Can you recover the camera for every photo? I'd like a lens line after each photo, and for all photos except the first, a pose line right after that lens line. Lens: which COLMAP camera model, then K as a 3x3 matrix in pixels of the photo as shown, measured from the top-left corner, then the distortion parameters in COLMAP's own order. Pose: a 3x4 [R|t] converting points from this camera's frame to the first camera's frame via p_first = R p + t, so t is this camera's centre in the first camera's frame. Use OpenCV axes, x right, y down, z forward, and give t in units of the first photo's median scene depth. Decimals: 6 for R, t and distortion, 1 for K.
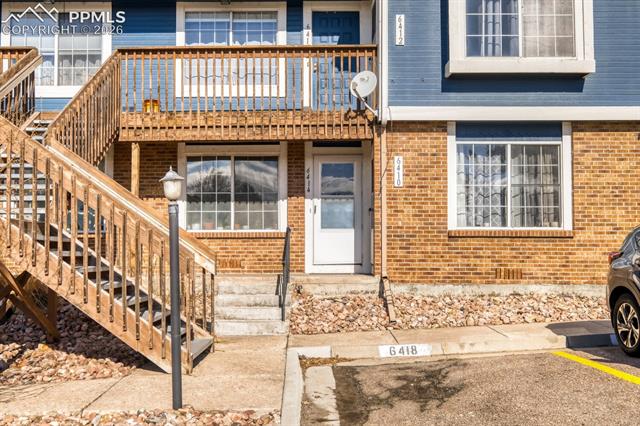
lens RADIAL K [[646.1, 0, 324.4], [0, 646.1, 215.8], [0, 0, 1]] dist [0.005651, 0.000000]
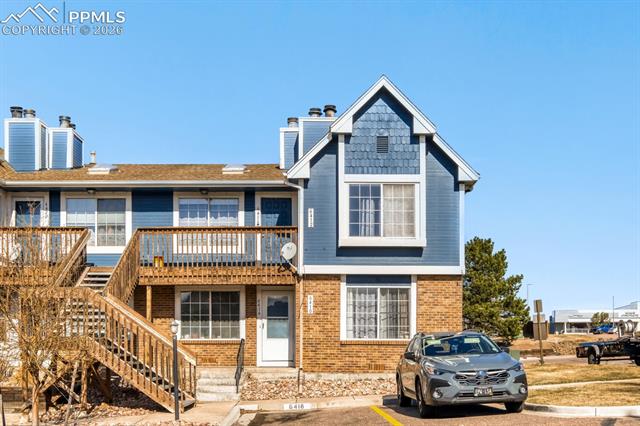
lens RADIAL K [[665.1, 0, 334.0], [0, 665.1, 350.1], [0, 0, 1]] dist [0.000568, 0.000000]
pose [[0.999887, 0.003645, 0.014585, 0.149921], [-0.004501, 0.998241, 0.059113, -0.052968], [-0.014344, -0.059172, 0.998145, -0.689793]]
